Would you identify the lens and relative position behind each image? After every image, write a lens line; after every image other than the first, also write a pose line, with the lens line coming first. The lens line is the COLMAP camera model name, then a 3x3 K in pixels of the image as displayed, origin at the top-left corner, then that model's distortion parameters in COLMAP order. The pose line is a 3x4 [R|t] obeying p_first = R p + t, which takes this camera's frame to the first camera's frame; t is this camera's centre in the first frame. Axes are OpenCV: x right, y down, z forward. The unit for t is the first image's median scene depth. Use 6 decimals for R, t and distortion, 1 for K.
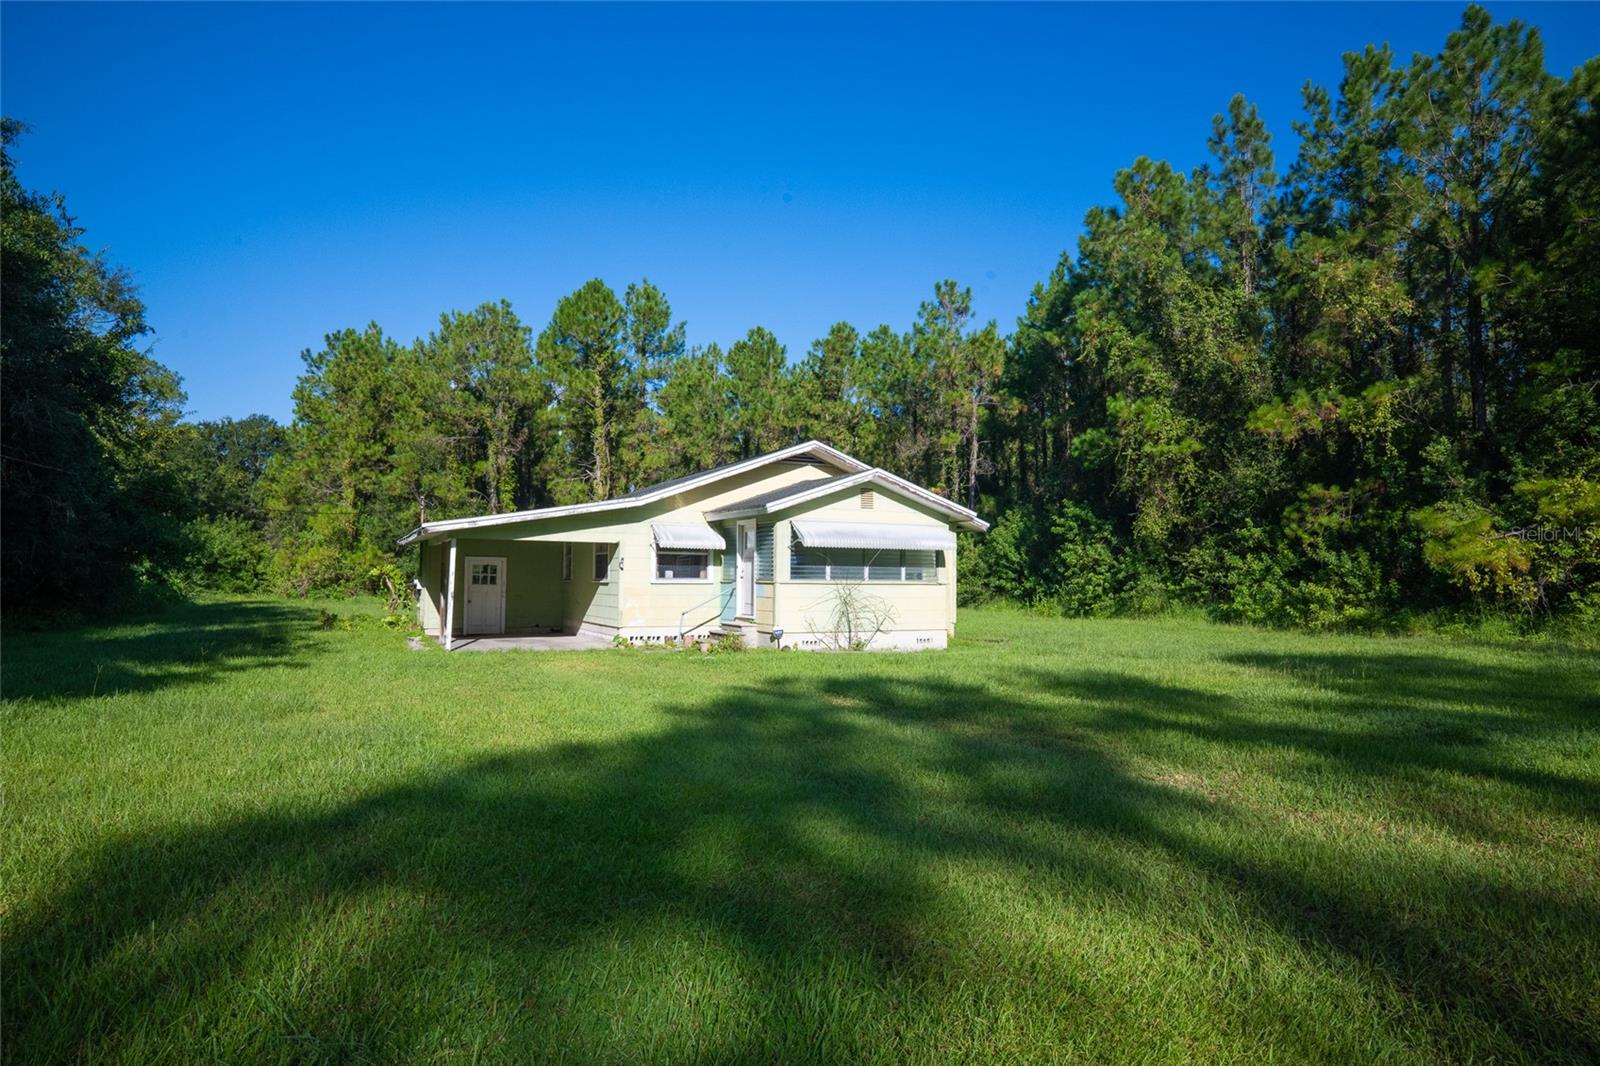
lens RADIAL K [[949.1, 0, 799.2], [0, 949.1, 533.7], [0, 0, 1]] dist [-0.065427, 0.049805]
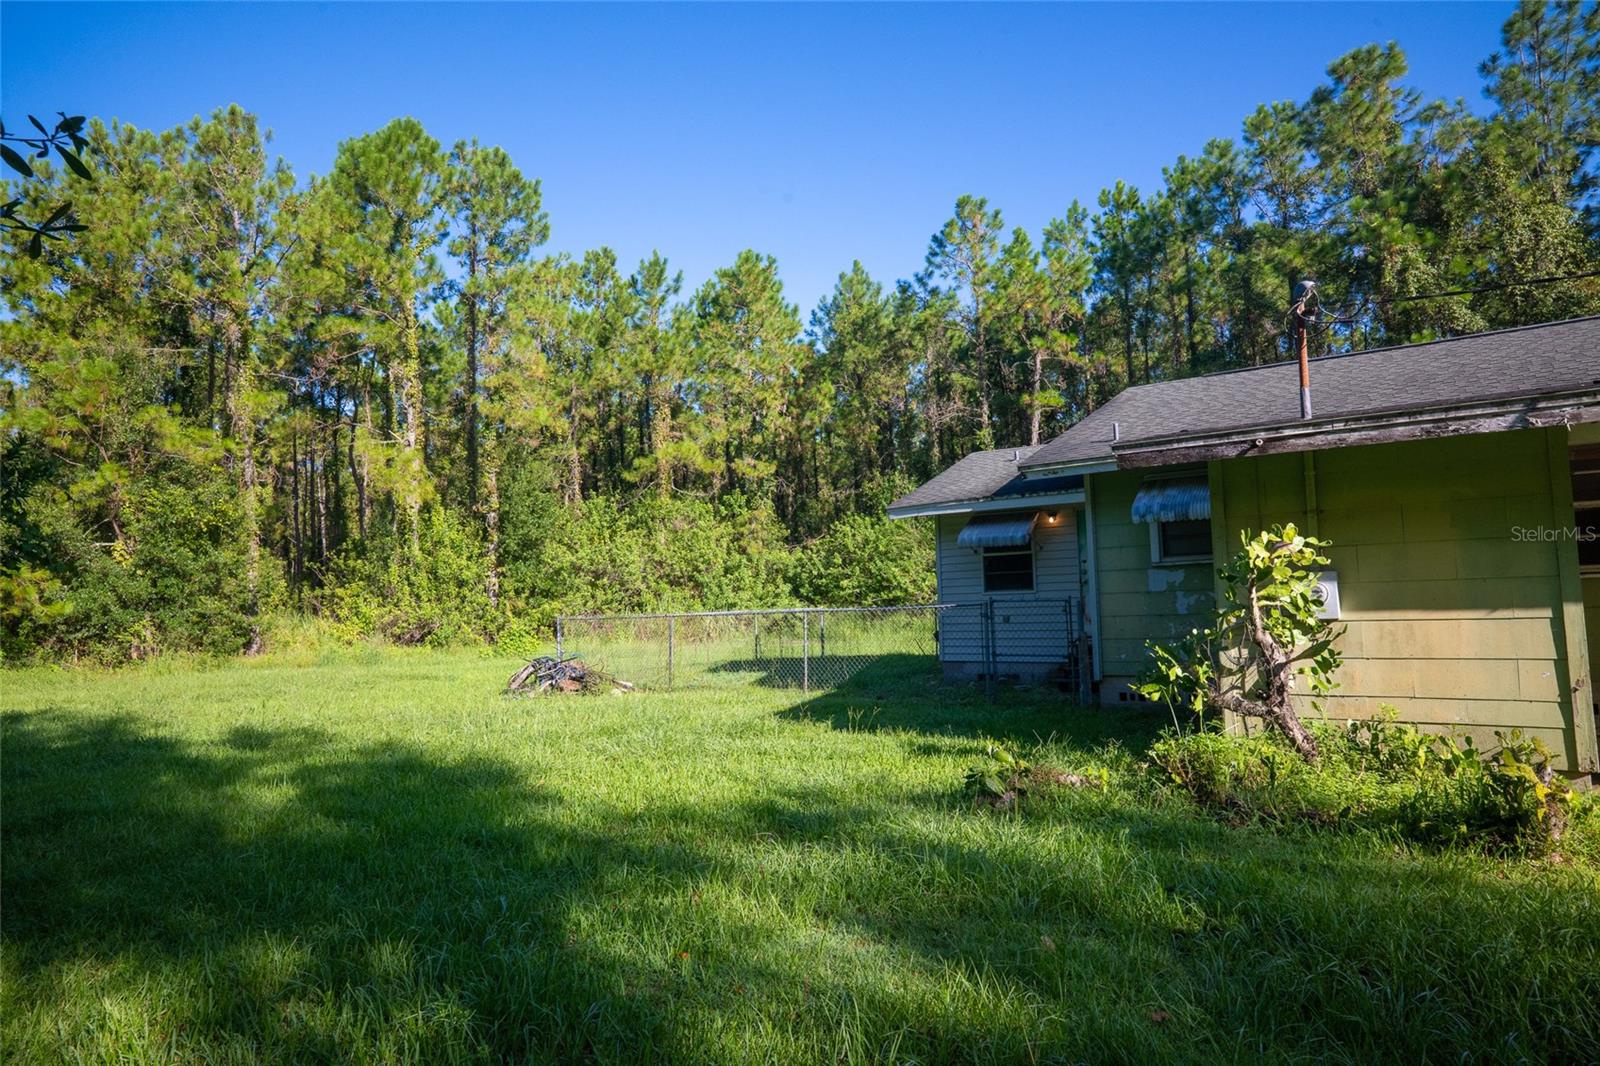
lens RADIAL K [[949.1, 0, 808.5], [0, 949.1, 533.9], [0, 0, 1]] dist [-0.065427, 0.049805]
pose [[0.872434, -0.001411, 0.488730, -0.580194], [0.015396, 0.999579, -0.024597, 0.034078], [-0.488490, 0.028984, 0.872088, 0.725106]]
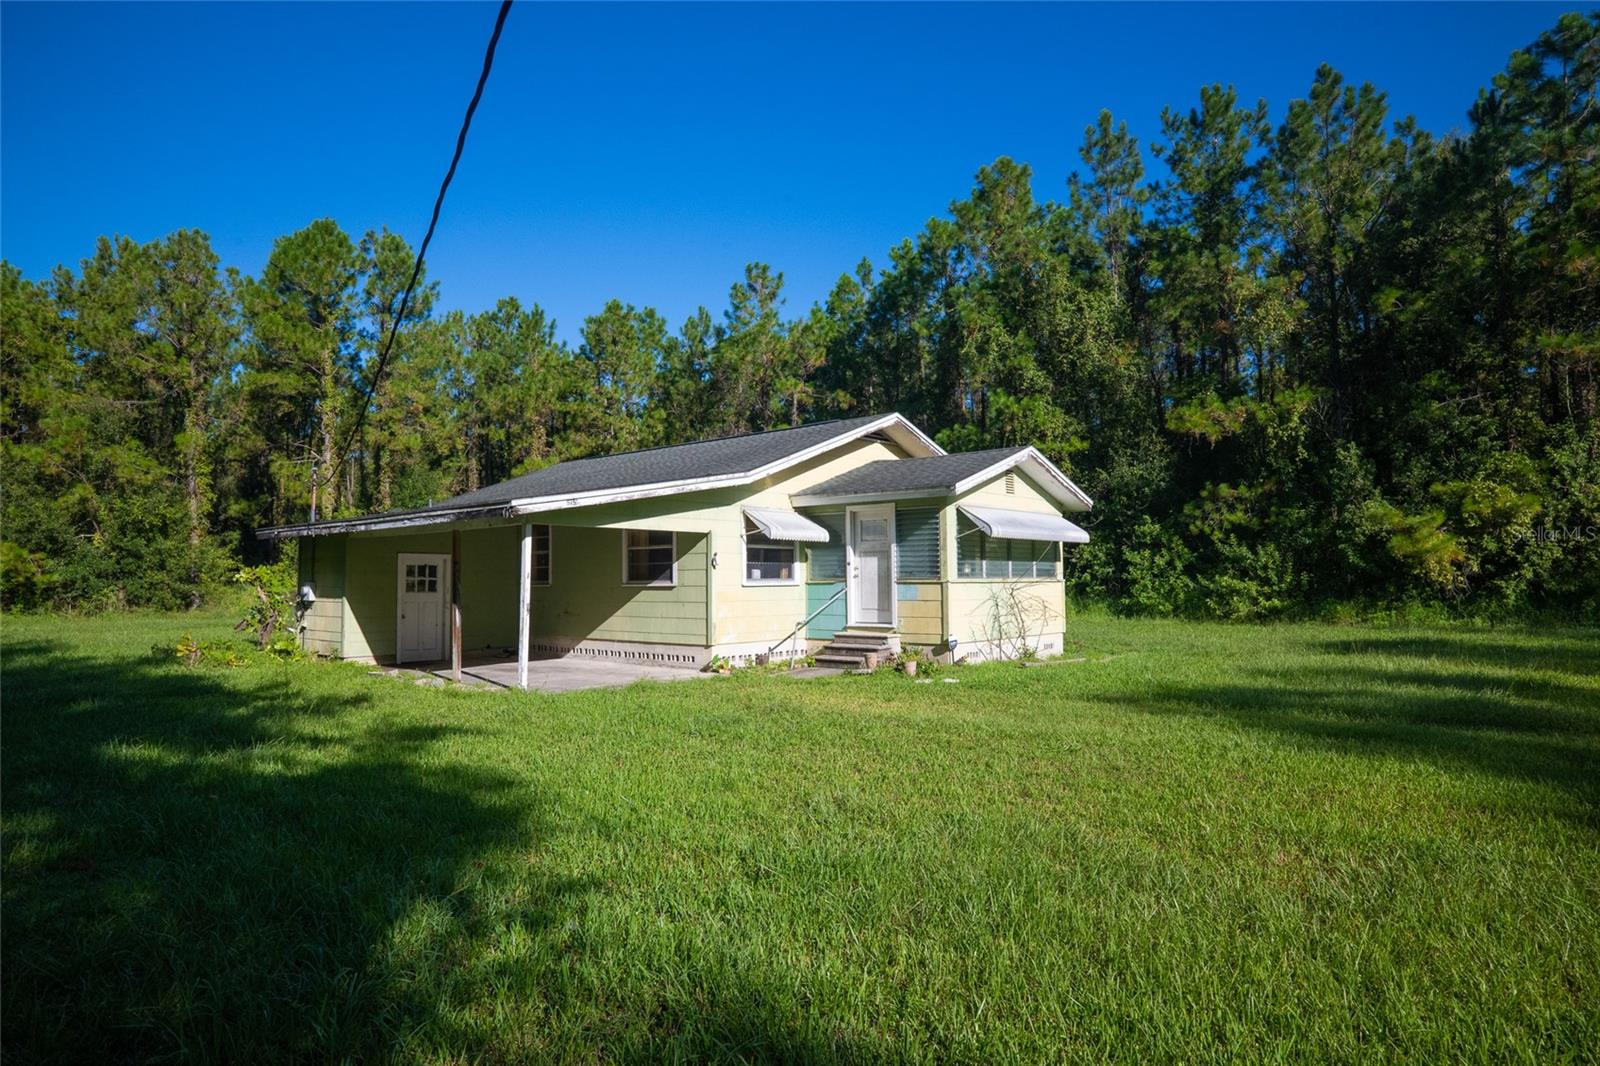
lens RADIAL K [[949.1, 0, 796.2], [0, 949.1, 534.3], [0, 0, 1]] dist [-0.065427, 0.049805]
pose [[0.926521, 0.004290, 0.376218, -0.287655], [-0.004006, 0.999991, -0.001537, 0.008159], [-0.376222, -0.000083, 0.926530, 0.191359]]
